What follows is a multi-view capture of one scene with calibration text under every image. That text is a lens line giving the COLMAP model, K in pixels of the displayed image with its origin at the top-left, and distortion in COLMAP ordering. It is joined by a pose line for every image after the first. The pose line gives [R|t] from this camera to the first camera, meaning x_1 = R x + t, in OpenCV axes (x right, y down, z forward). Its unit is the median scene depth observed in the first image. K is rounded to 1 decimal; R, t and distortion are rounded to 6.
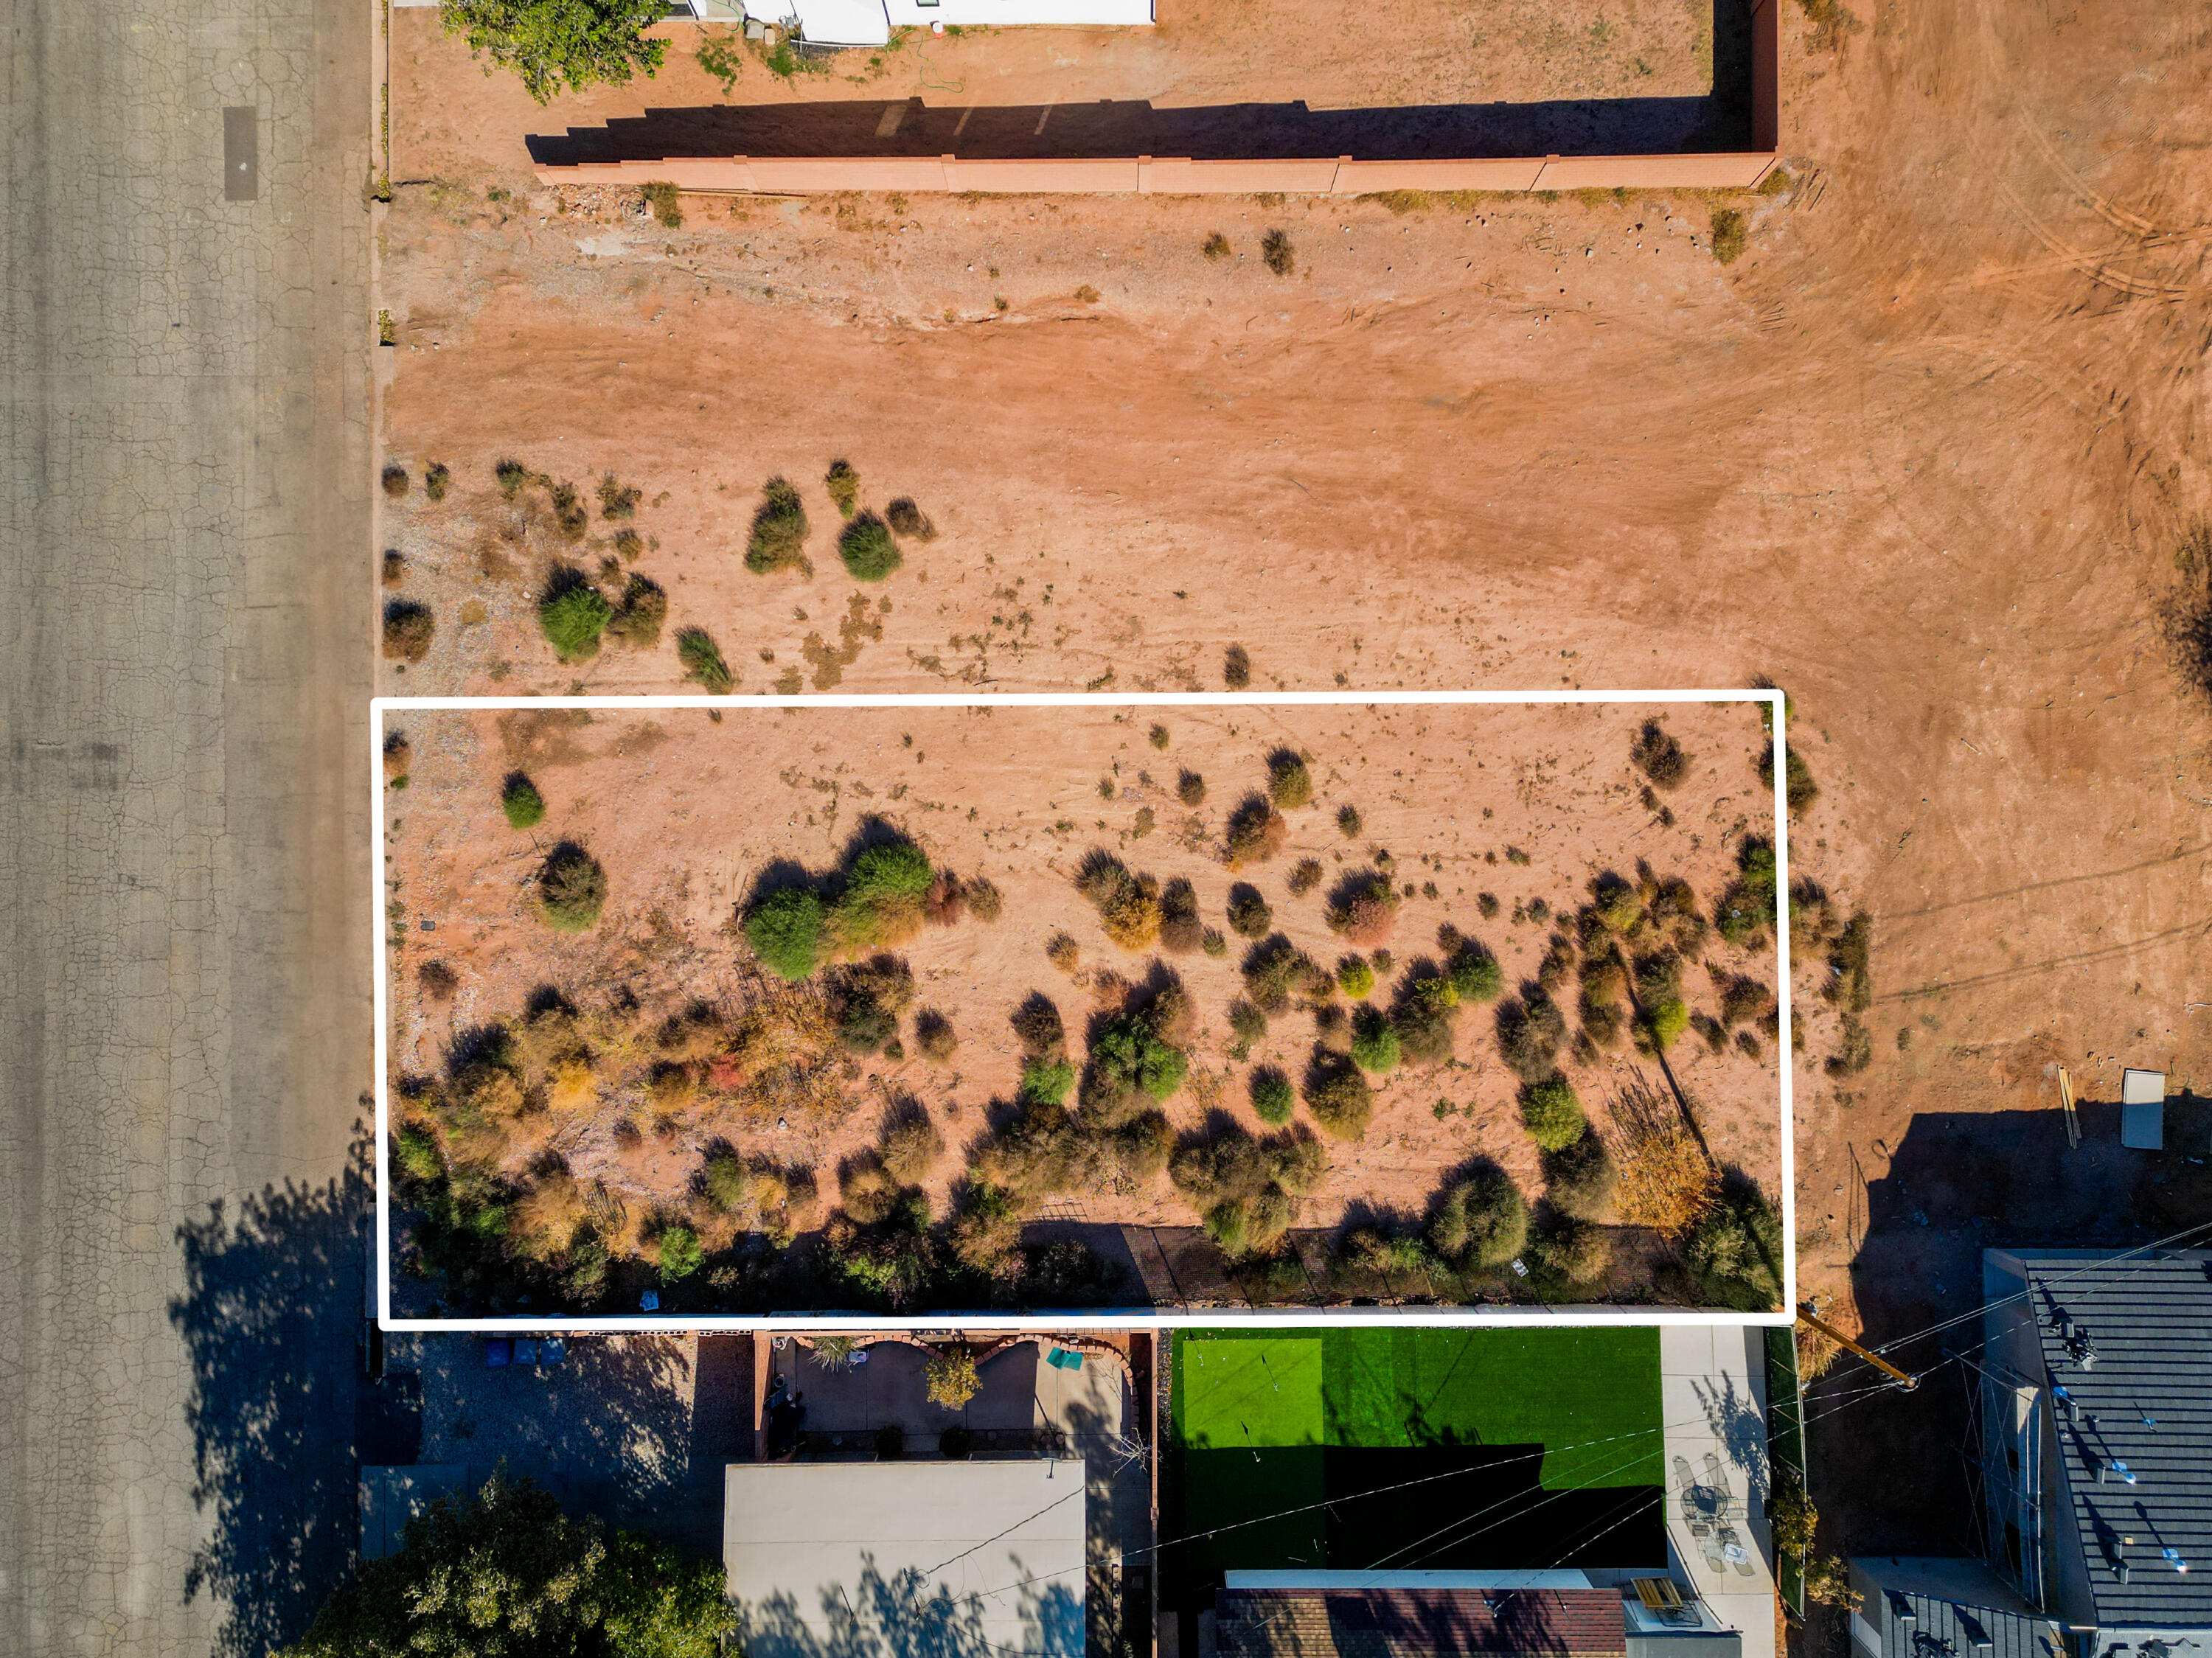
lens RADIAL K [[1525.3, 0, 1104.2], [0, 1525.3, 858.4], [0, 0, 1]] dist [0.096754, -0.084342]
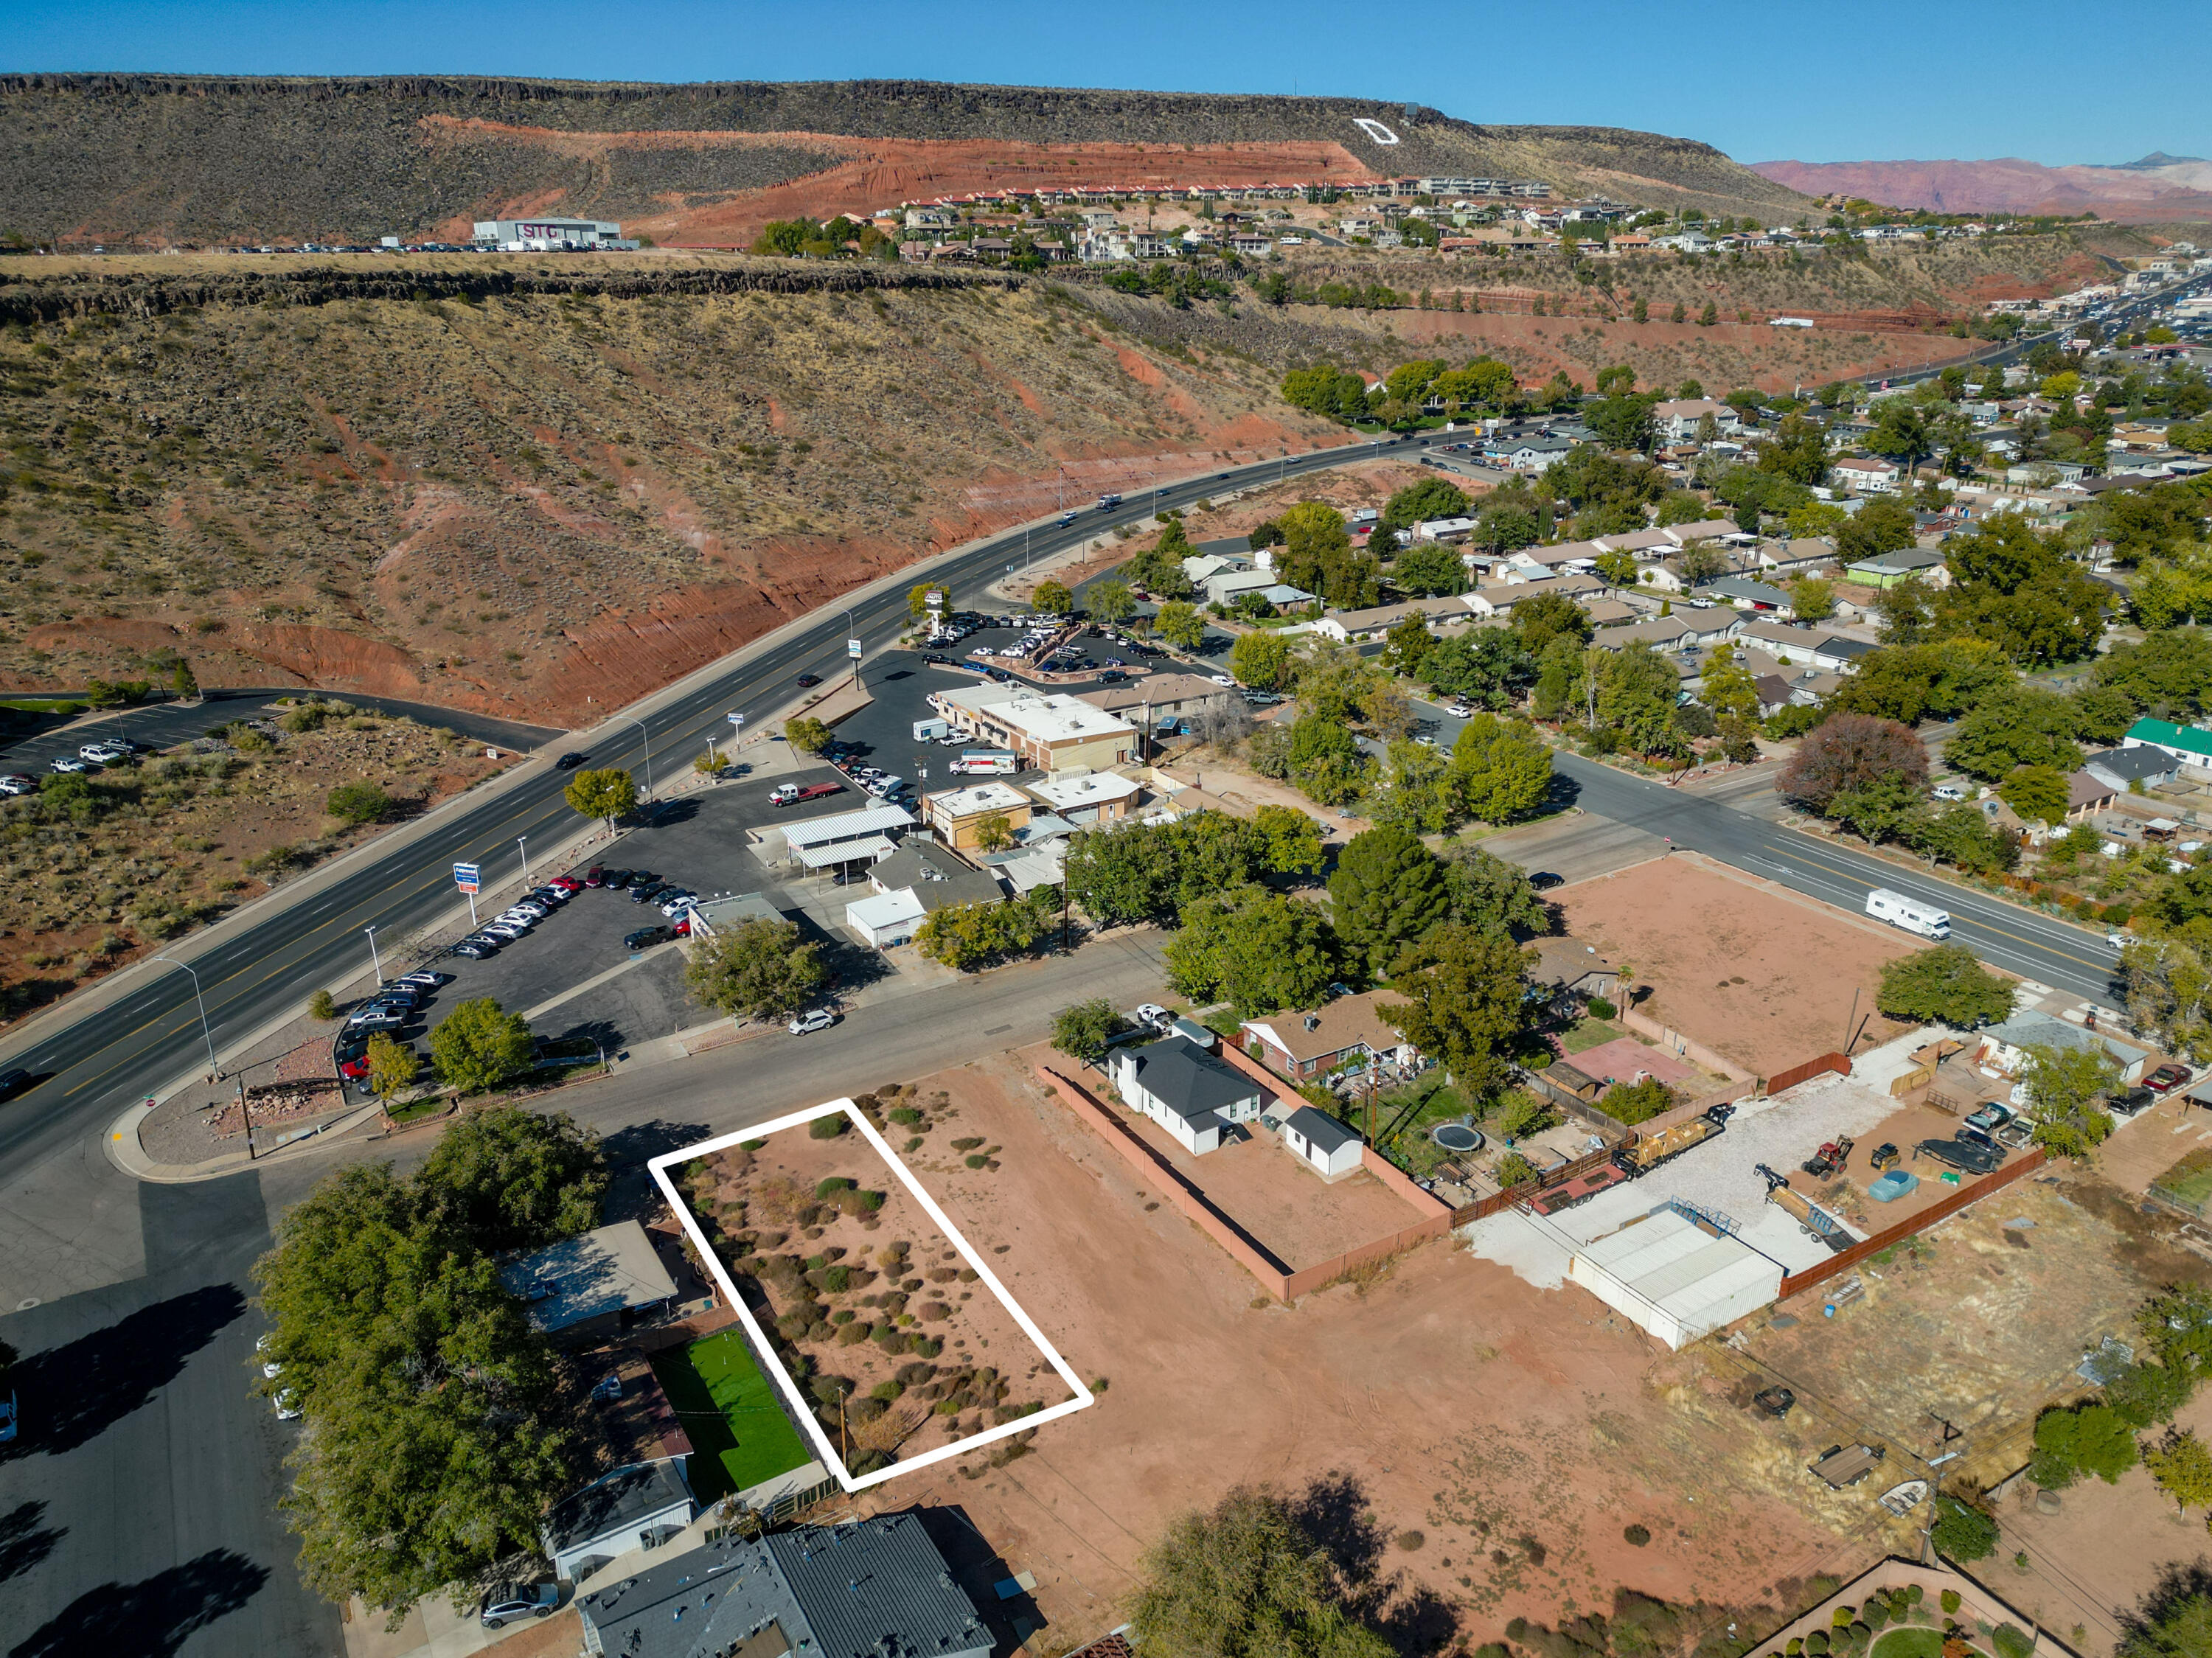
lens RADIAL K [[1525.3, 0, 1104.2], [0, 1525.3, 858.4], [0, 0, 1]] dist [0.096754, -0.084342]
pose [[0.519406, 0.324513, -0.790512, 1.922250], [-0.854332, 0.217003, -0.472257, 0.765966], [0.018290, 0.920653, 0.389954, -0.538702]]
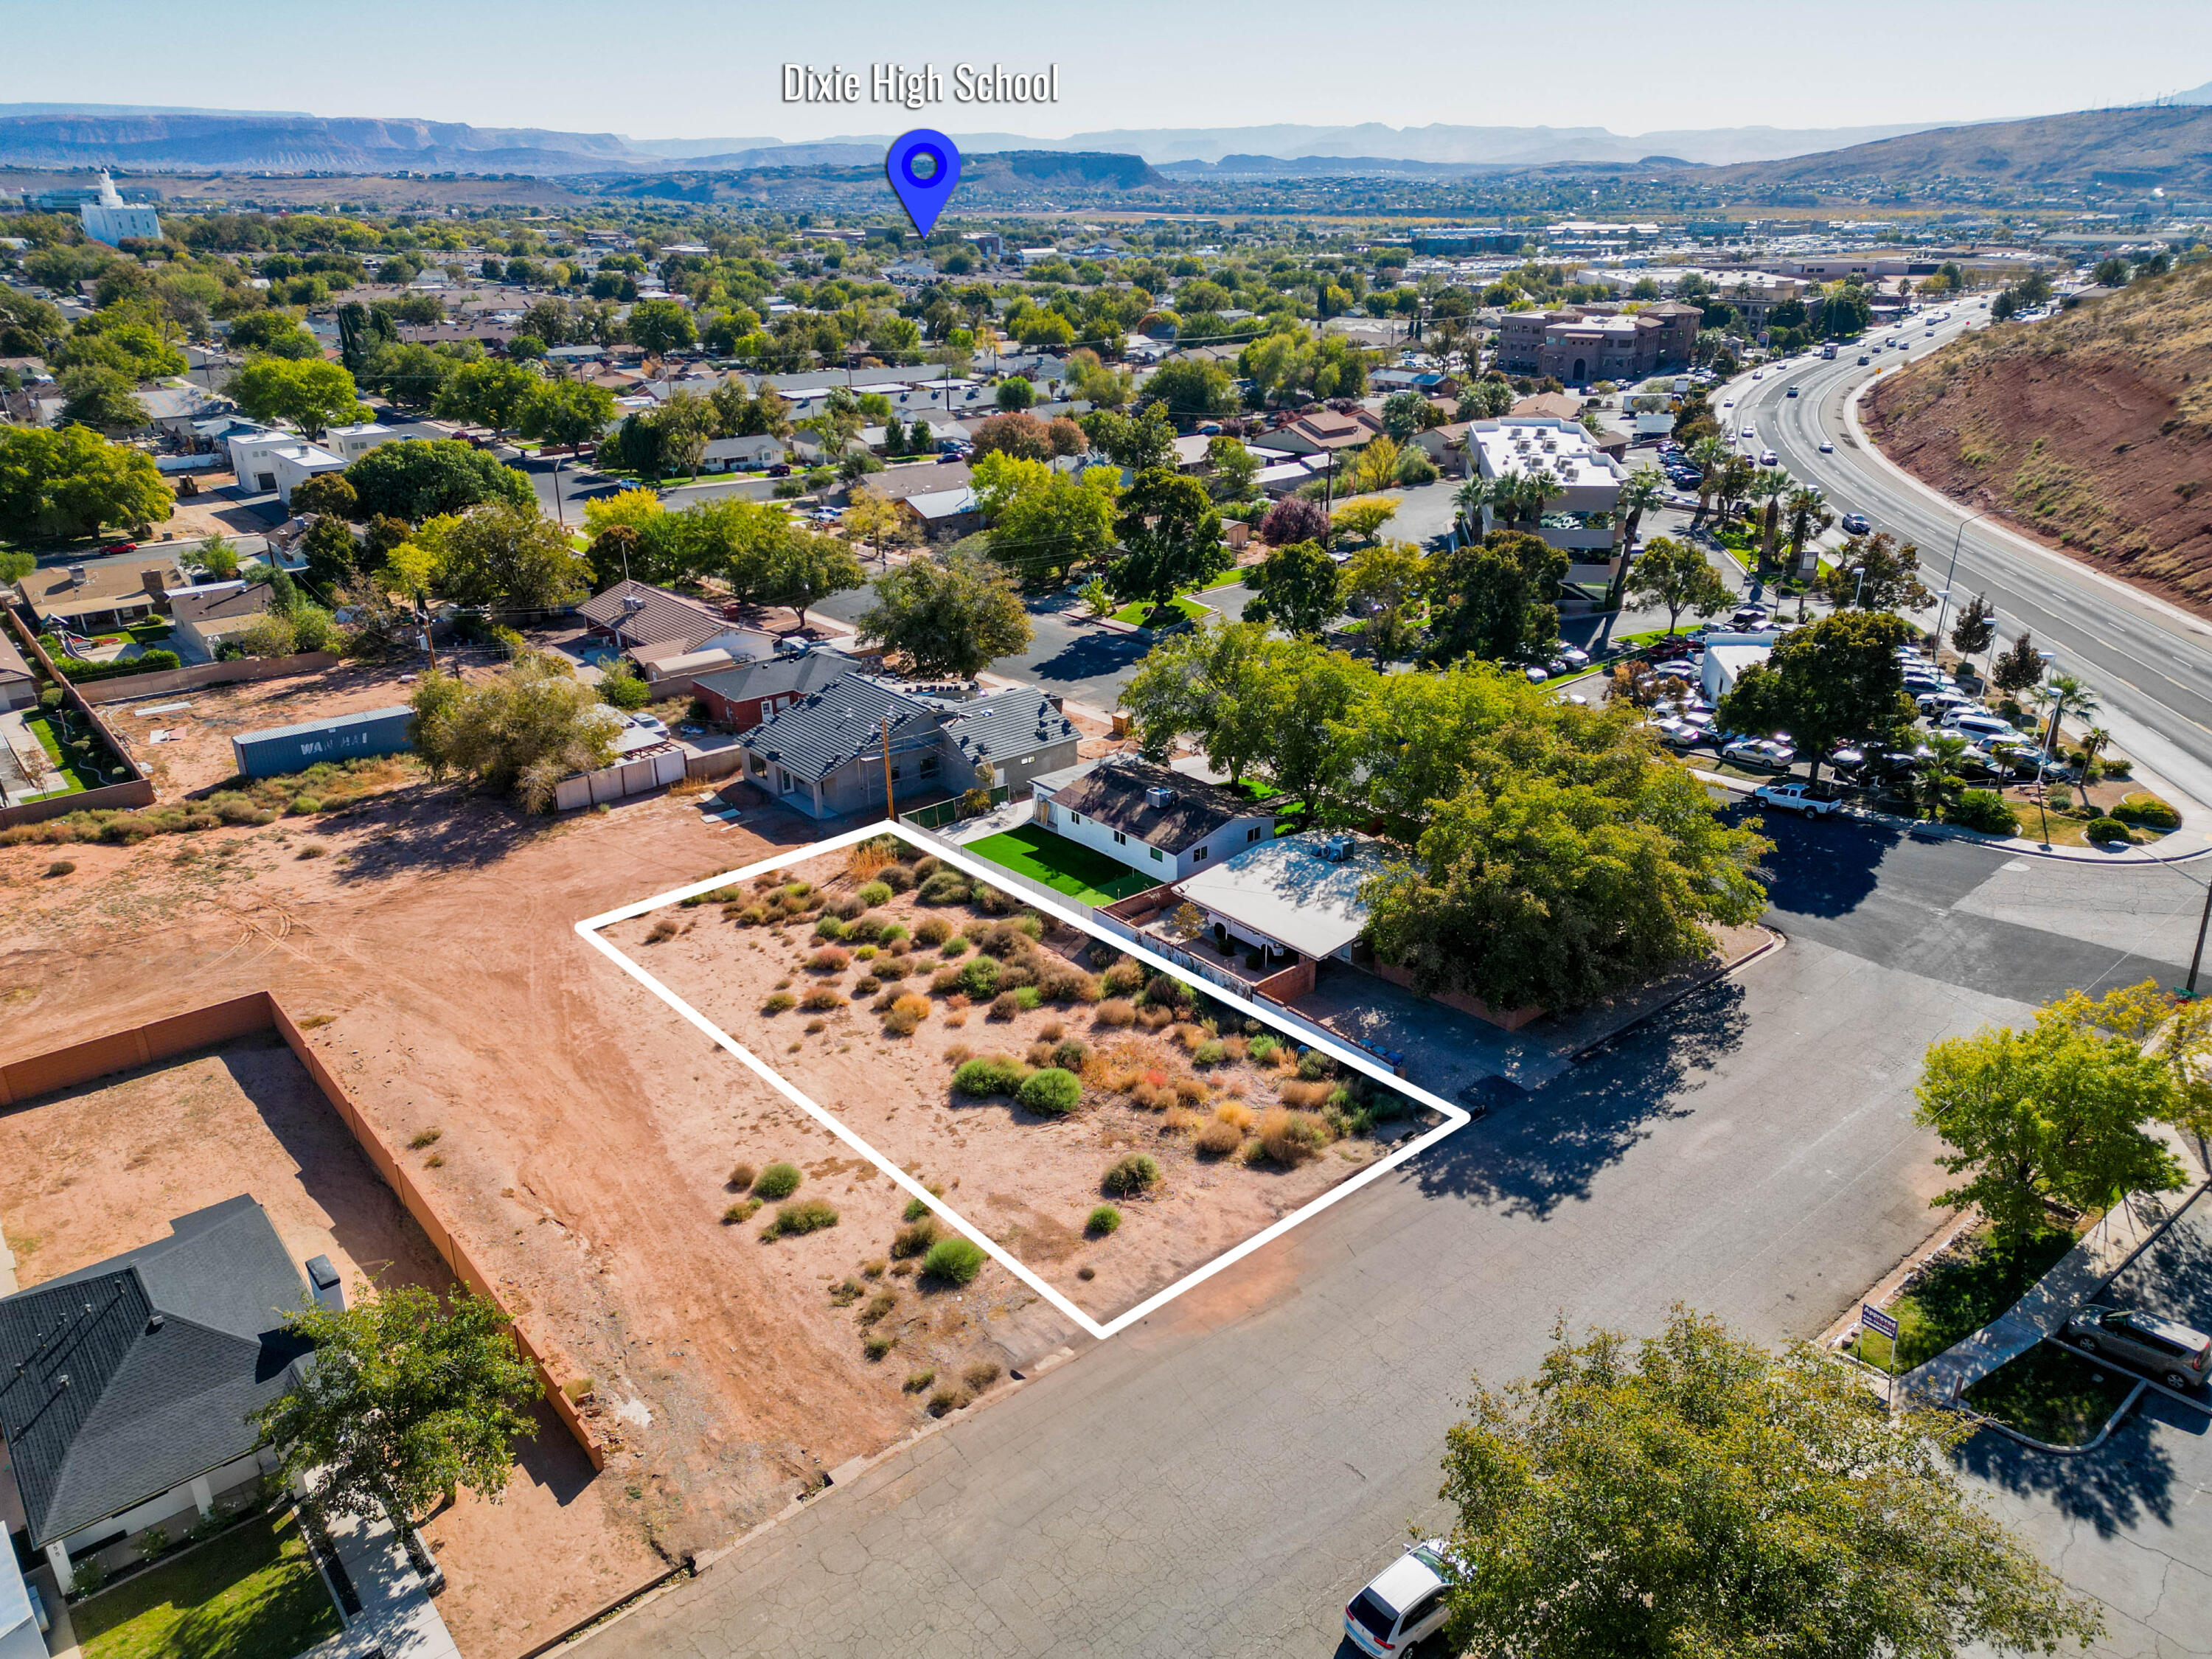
lens RADIAL K [[1525.4, 0, 1104.2], [0, 1525.4, 858.9], [0, 0, 1]] dist [0.096754, -0.084342]
pose [[-0.638529, -0.292513, 0.711840, -1.150248], [0.769590, -0.238664, 0.592258, -0.680744], [-0.003352, 0.926000, 0.377509, 0.275092]]
